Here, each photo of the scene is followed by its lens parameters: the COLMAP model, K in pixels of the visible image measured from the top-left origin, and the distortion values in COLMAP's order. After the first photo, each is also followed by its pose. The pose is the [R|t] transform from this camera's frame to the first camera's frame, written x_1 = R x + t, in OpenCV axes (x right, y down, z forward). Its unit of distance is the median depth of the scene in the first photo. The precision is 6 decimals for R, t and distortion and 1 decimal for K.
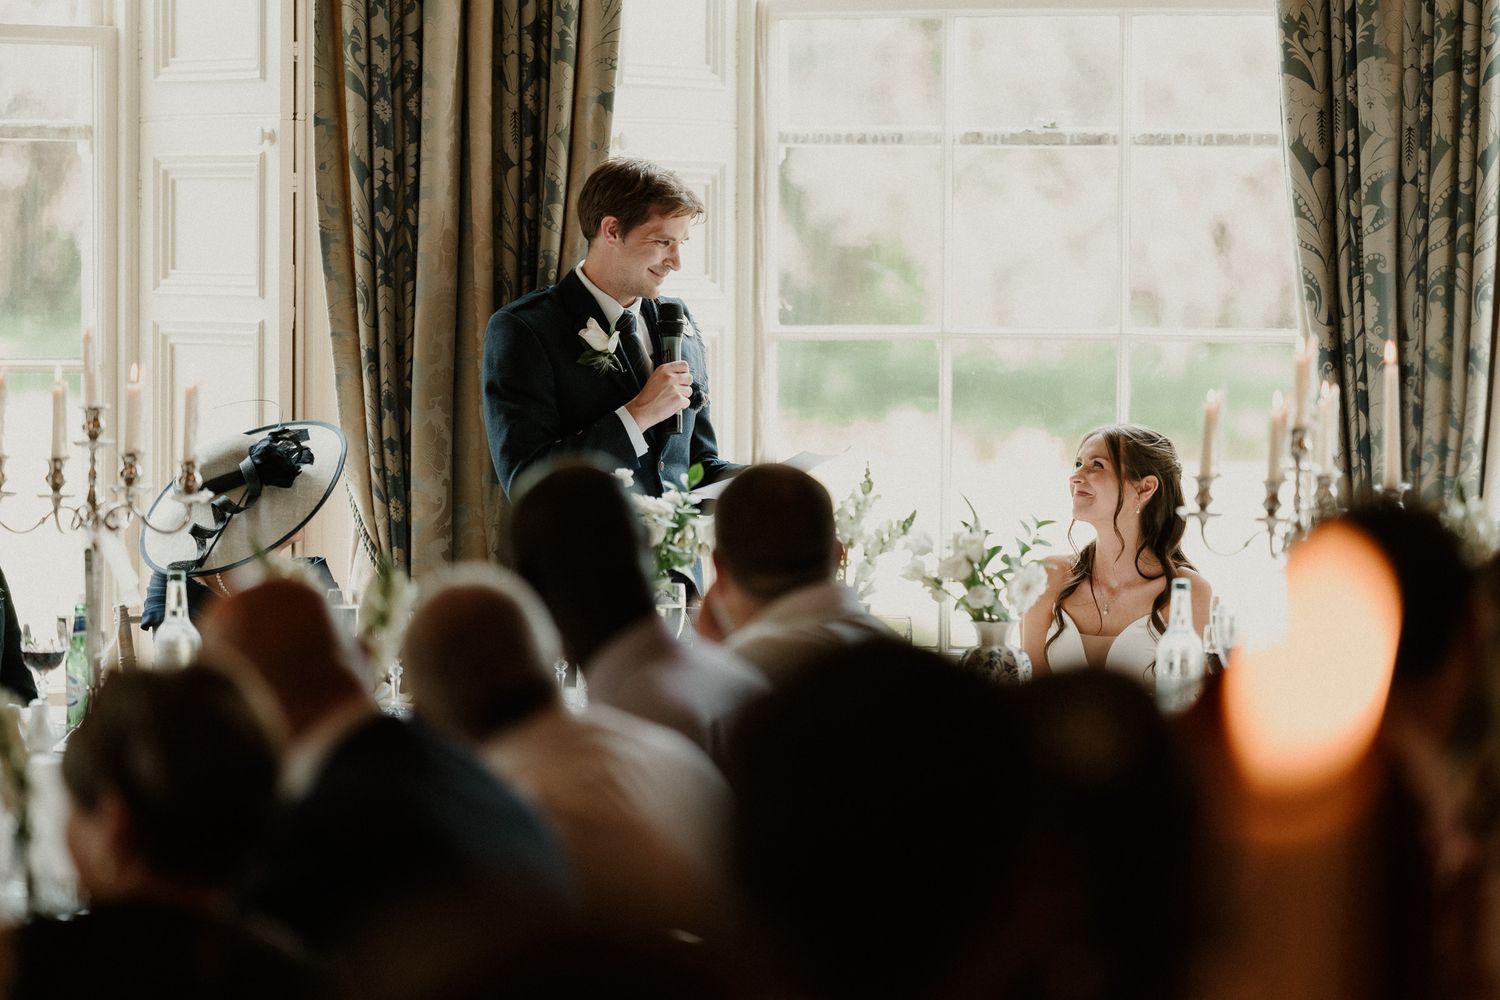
lens RADIAL K [[5726.7, 0, 747.1], [0, 5726.7, 405.3], [0, 0, 1]] dist [0.134375, -1.785049]
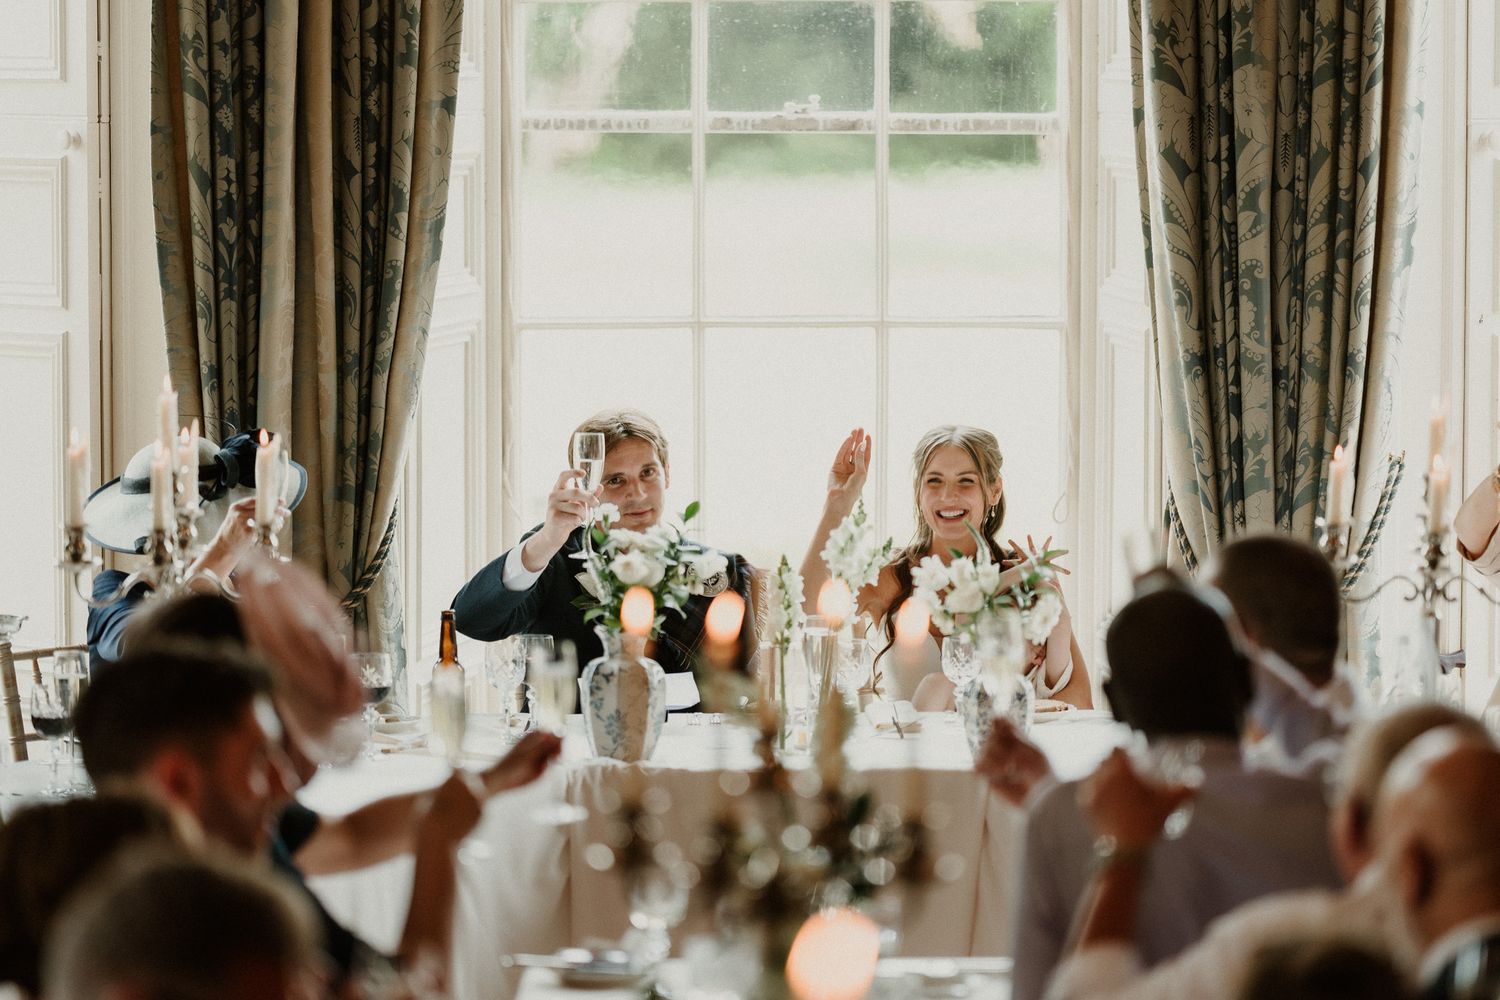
lens RADIAL K [[5828.7, 0, 750.0], [0, 5828.7, 500.0], [0, 0, 1]] dist [0.071383, 3.456776]
pose [[0.967944, -0.026096, 0.249806, -0.232304], [0.012473, 0.998355, 0.055966, -0.042451], [-0.250855, -0.051056, 0.966677, 0.026204]]
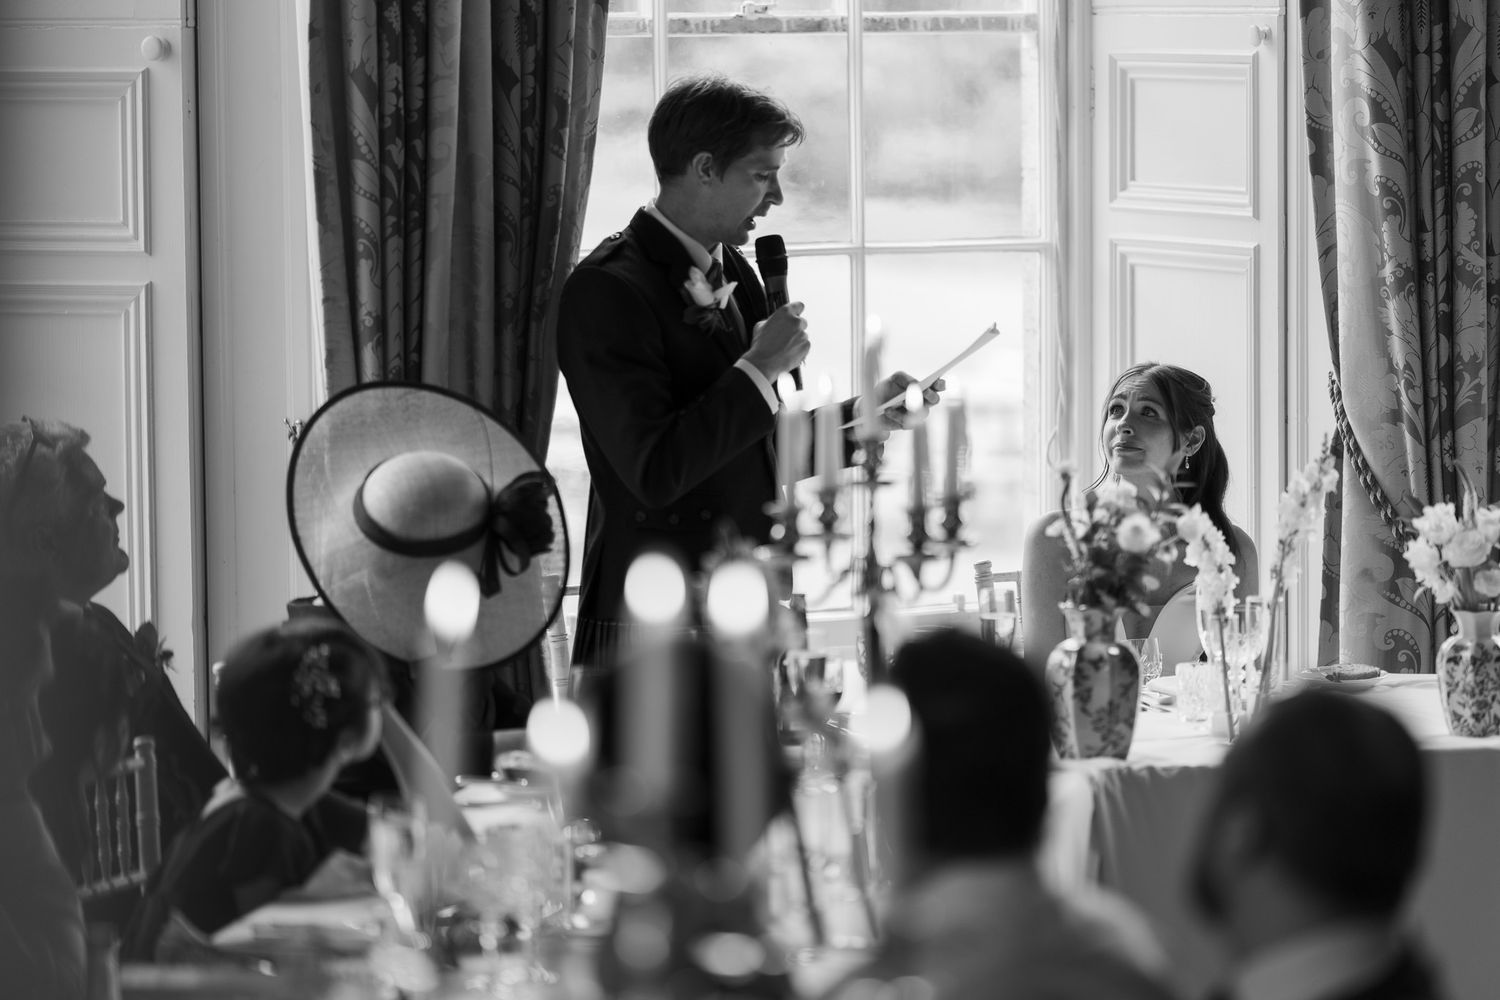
lens RADIAL K [[5666.4, 0, 750.0], [0, 5666.4, 500.0], [0, 0, 1]] dist [-0.062890, -0.074242]
pose [[0.806965, -0.068533, 0.586610, -0.507093], [0.031646, 0.996835, 0.072924, -0.041663], [-0.589751, -0.040283, 0.806580, 0.341510]]
